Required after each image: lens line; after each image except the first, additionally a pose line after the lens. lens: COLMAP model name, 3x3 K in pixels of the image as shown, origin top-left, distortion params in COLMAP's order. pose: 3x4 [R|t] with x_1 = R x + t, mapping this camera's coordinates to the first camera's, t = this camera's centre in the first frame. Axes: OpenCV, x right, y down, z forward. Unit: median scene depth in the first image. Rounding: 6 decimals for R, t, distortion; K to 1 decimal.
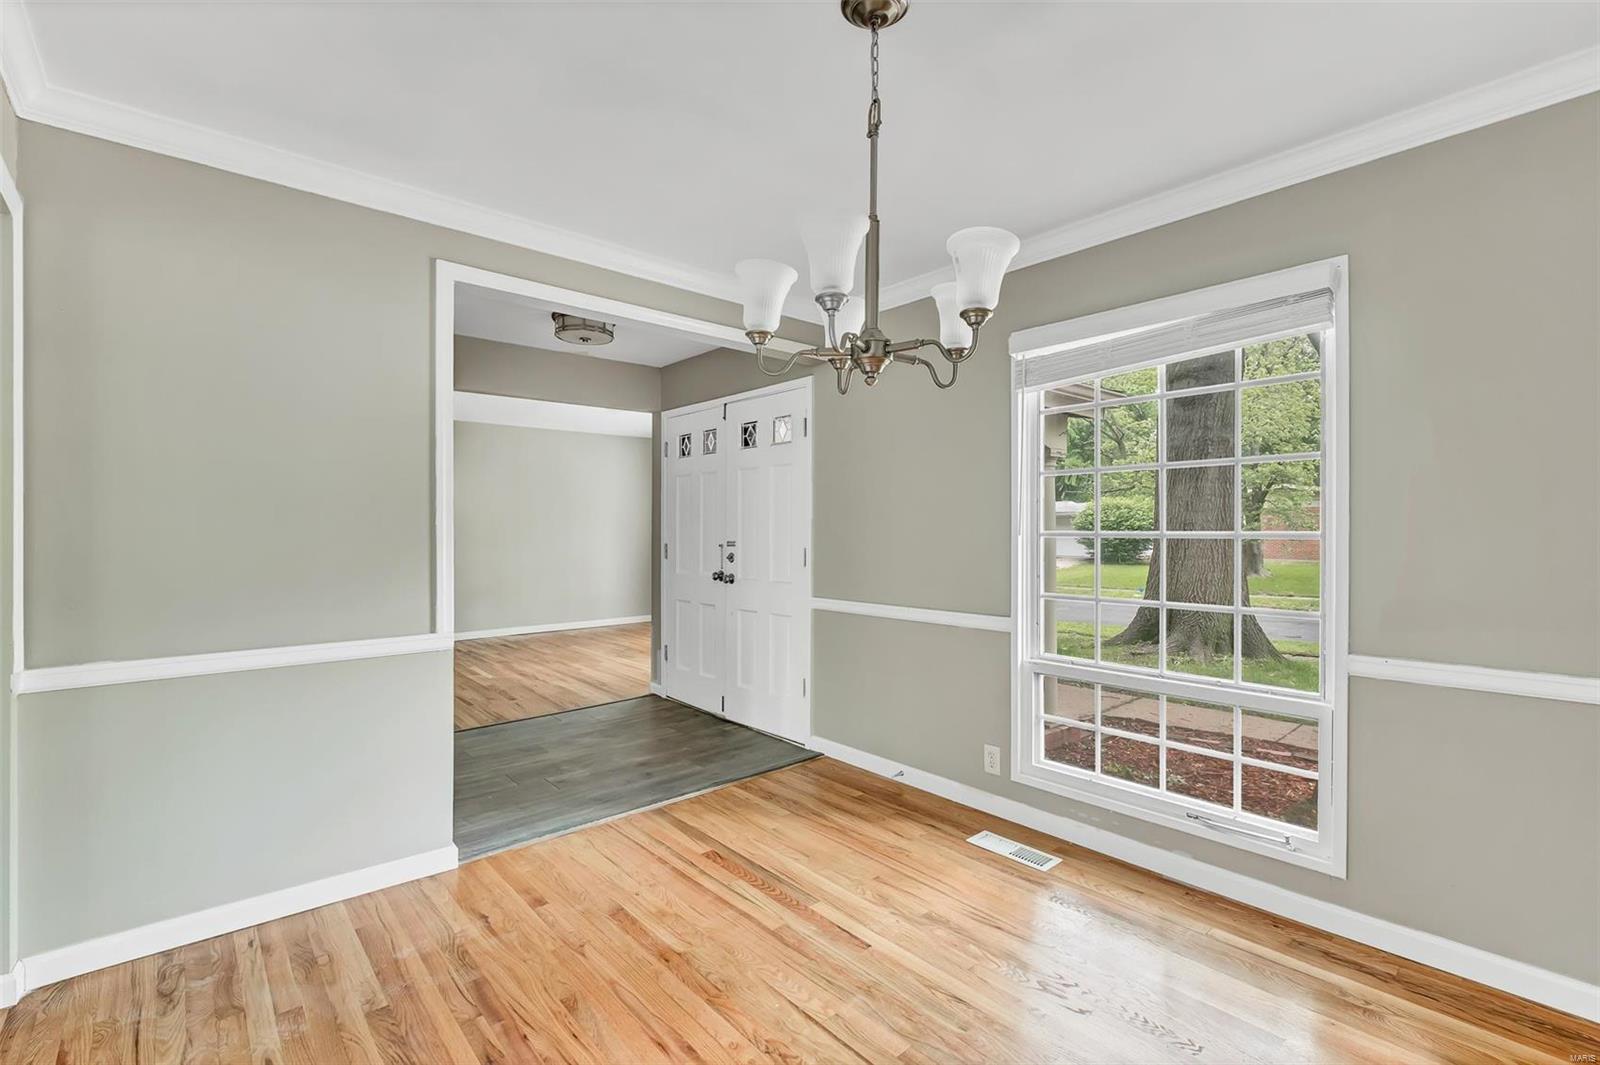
lens RADIAL K [[713.9, 0, 801.8], [0, 713.9, 534.3], [0, 0, 1]] dist [-0.002090, -0.001221]
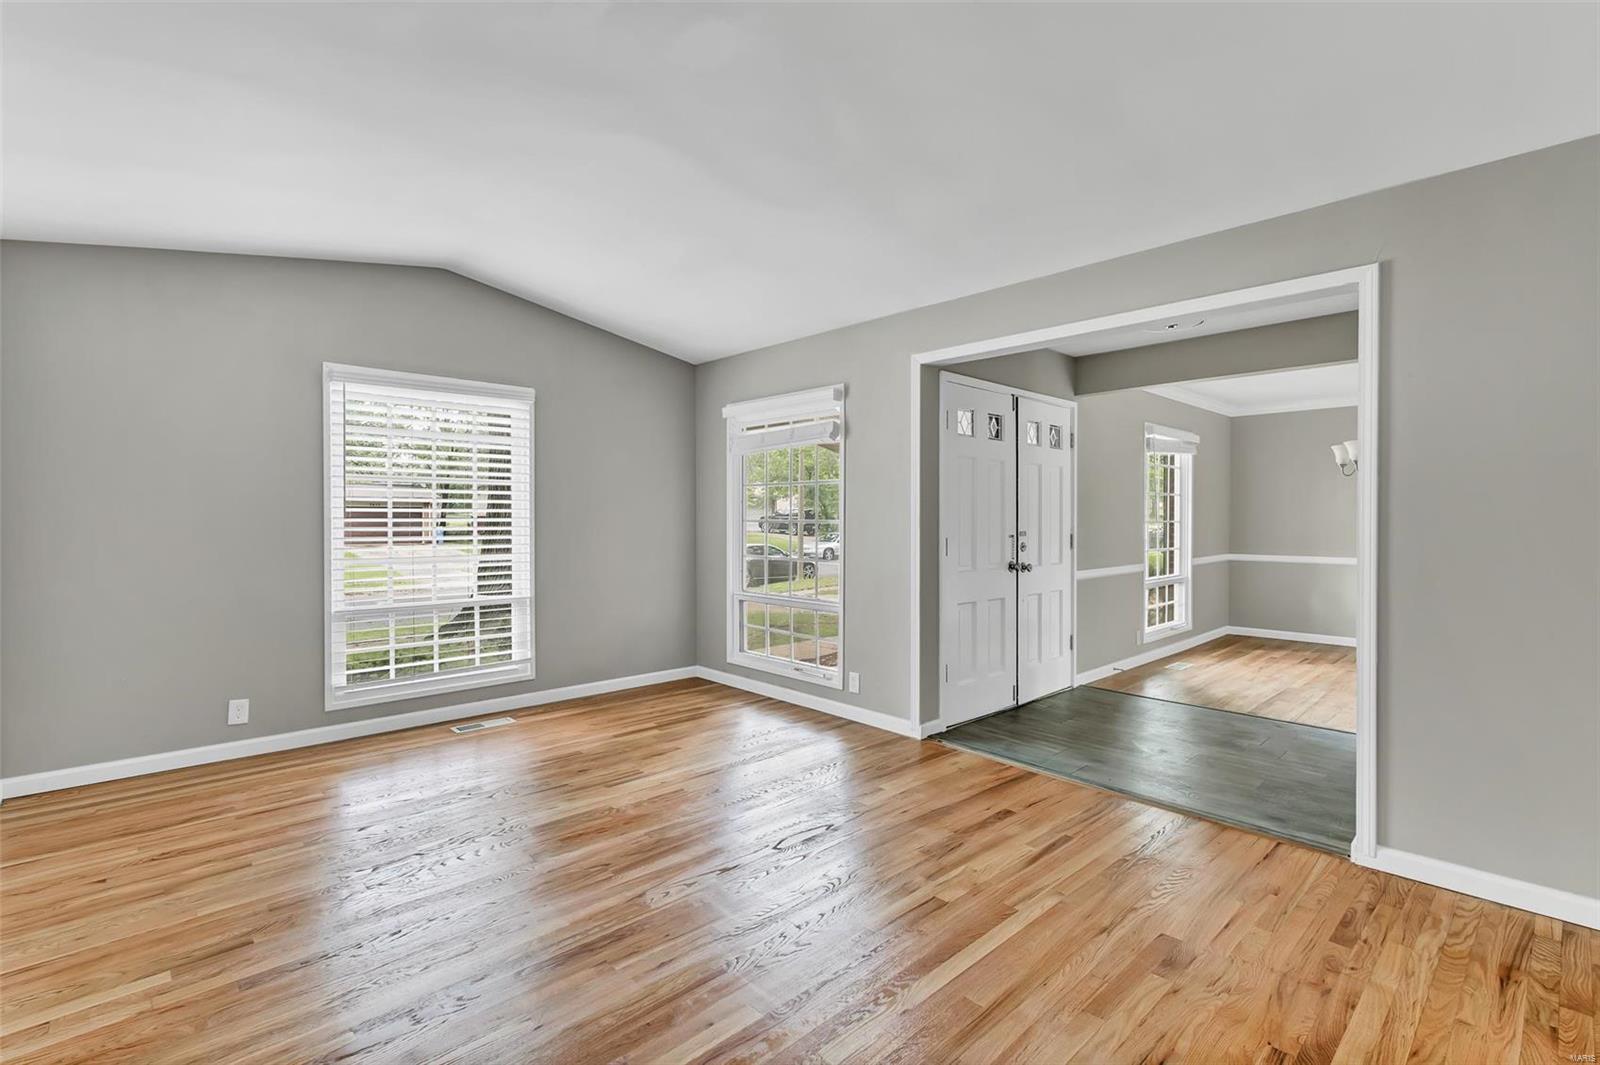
lens RADIAL K [[713.9, 0, 775.0], [0, 713.9, 521.3], [0, 0, 1]] dist [-0.002090, -0.001221]
pose [[-0.027079, -0.003399, 0.999628, -1.095221], [0.005484, 0.999979, 0.003549, -0.010062], [-0.999618, 0.005578, -0.027060, 1.348047]]
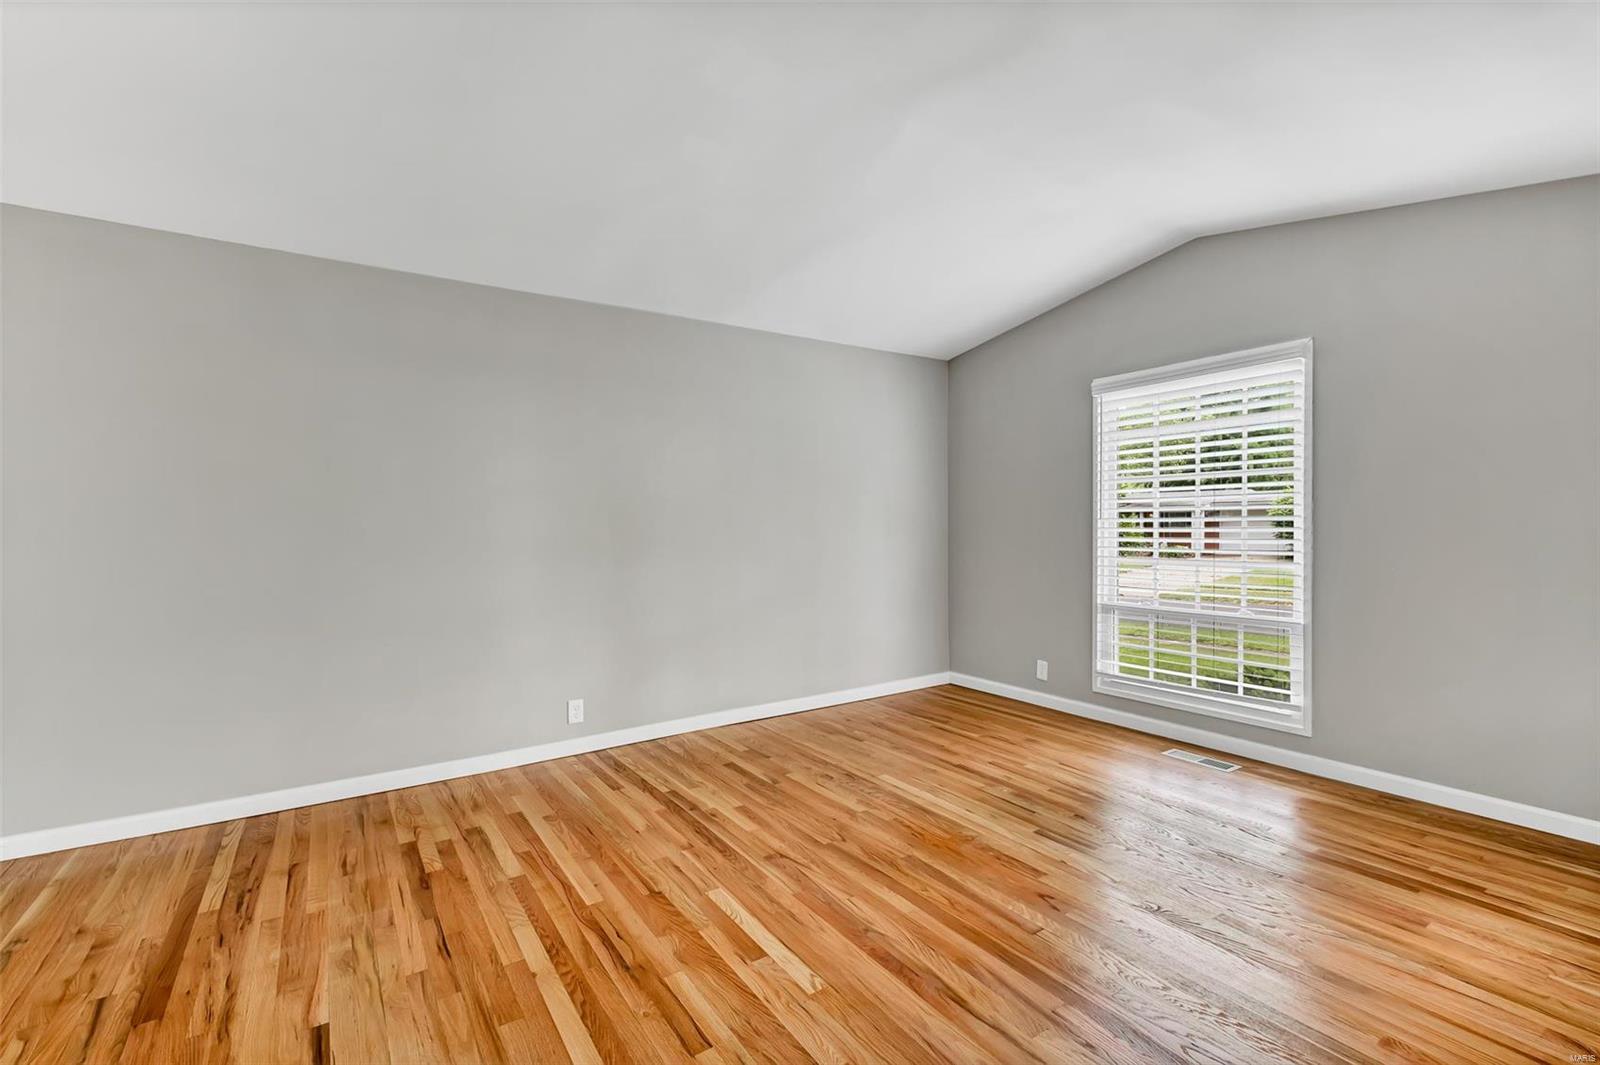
lens RADIAL K [[713.9, 0, 805.6], [0, 713.9, 536.0], [0, 0, 1]] dist [-0.002090, -0.001221]
pose [[0.994105, -0.005245, -0.108294, -0.511139], [0.006582, 0.999906, 0.011991, -0.005124], [0.108221, -0.012633, 0.994047, 0.875373]]
